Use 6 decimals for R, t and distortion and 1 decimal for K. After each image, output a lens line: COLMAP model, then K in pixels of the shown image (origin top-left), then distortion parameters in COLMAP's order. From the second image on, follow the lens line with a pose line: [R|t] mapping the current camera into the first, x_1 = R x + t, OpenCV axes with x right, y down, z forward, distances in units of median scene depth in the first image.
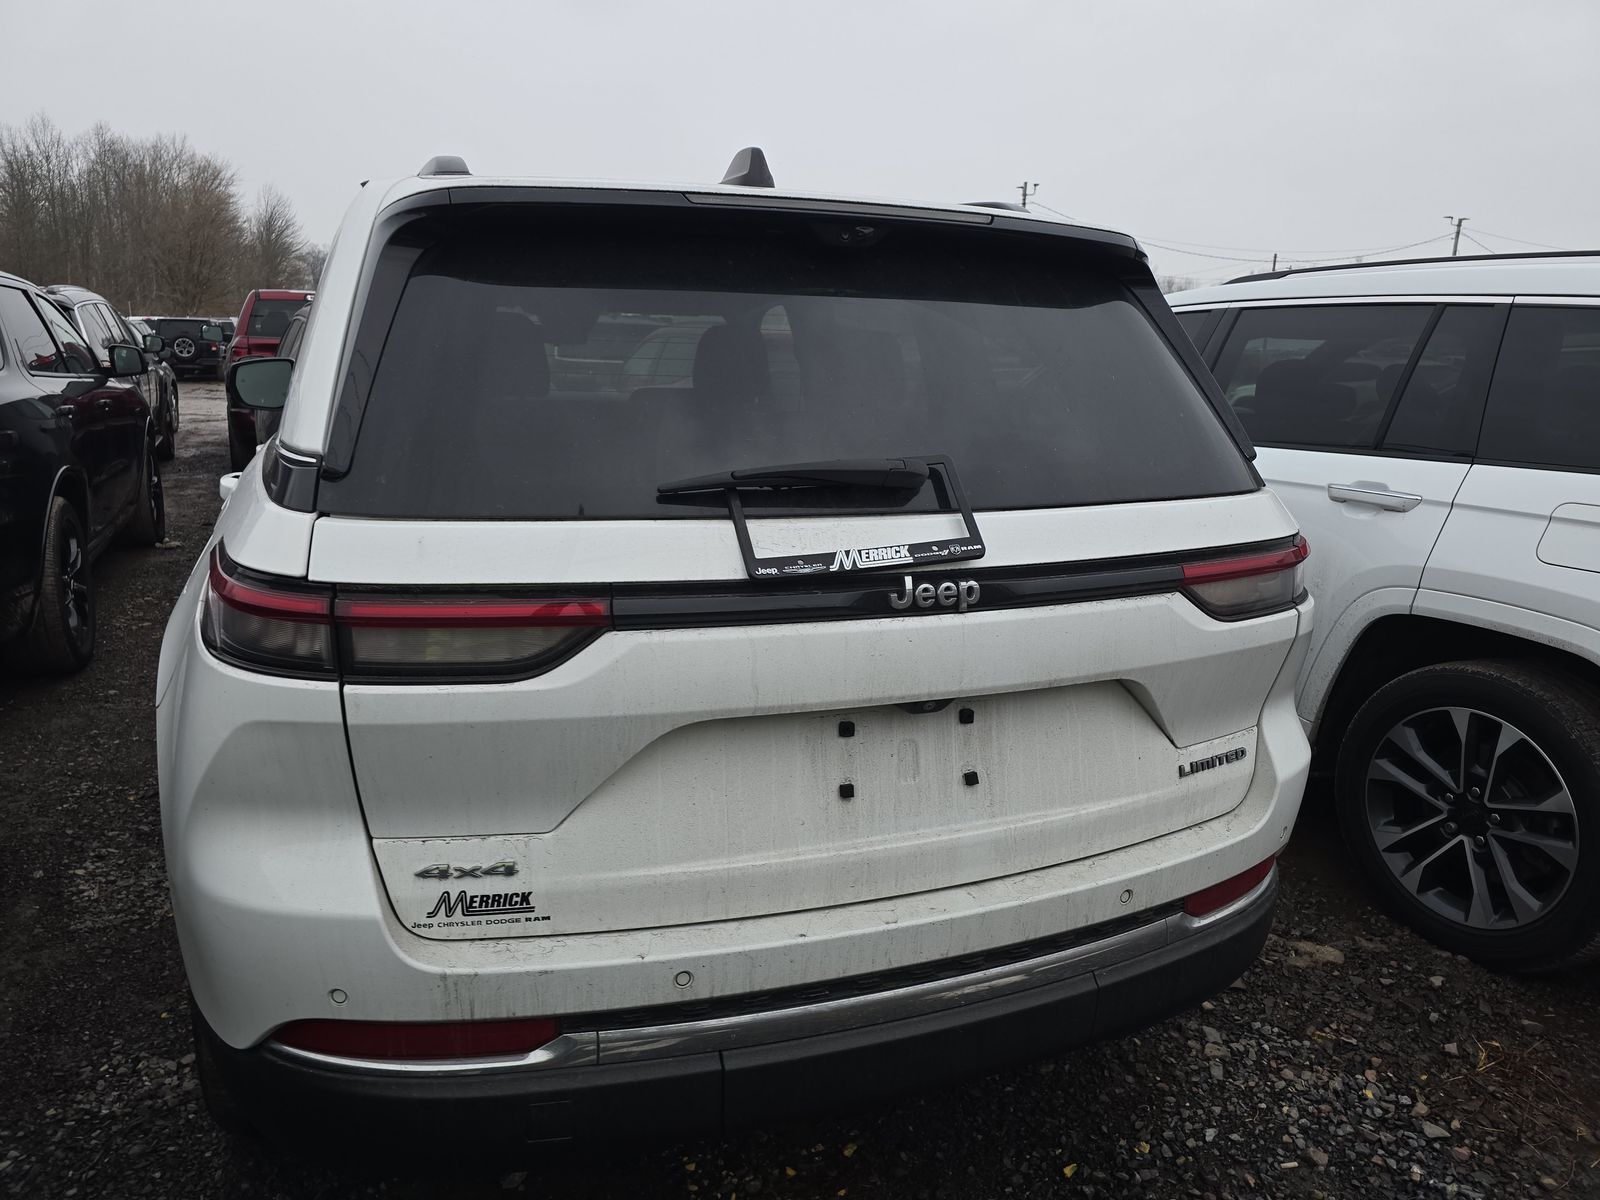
lens RADIAL K [[1073.0, 0, 799.0], [0, 1073.0, 597.1], [0, 0, 1]] dist [0.048132, -0.043745]
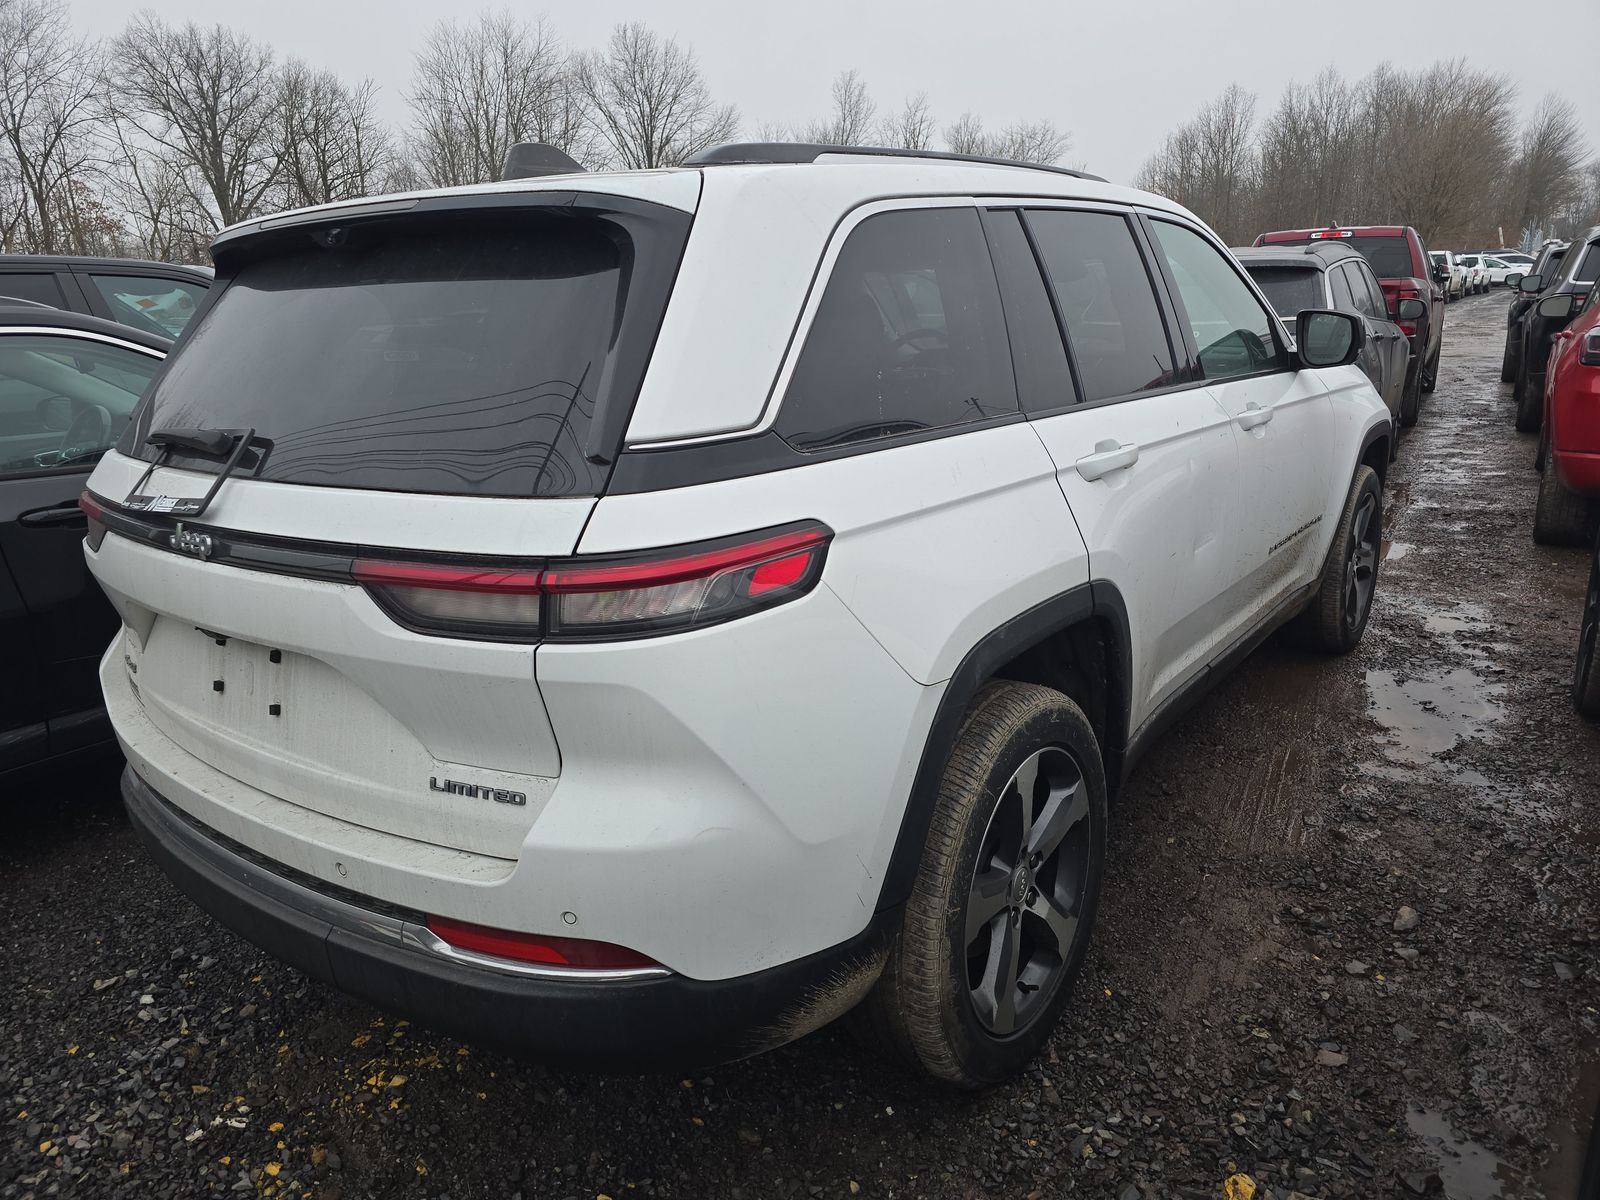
lens RADIAL K [[1073.0, 0, 796.8], [0, 1073.0, 595.4], [0, 0, 1]] dist [0.048132, -0.043745]
pose [[0.529063, 0.184078, -0.828376, 1.578020], [-0.138731, 0.981817, 0.129571, -0.205236], [0.837165, 0.046370, 0.544981, 0.926246]]
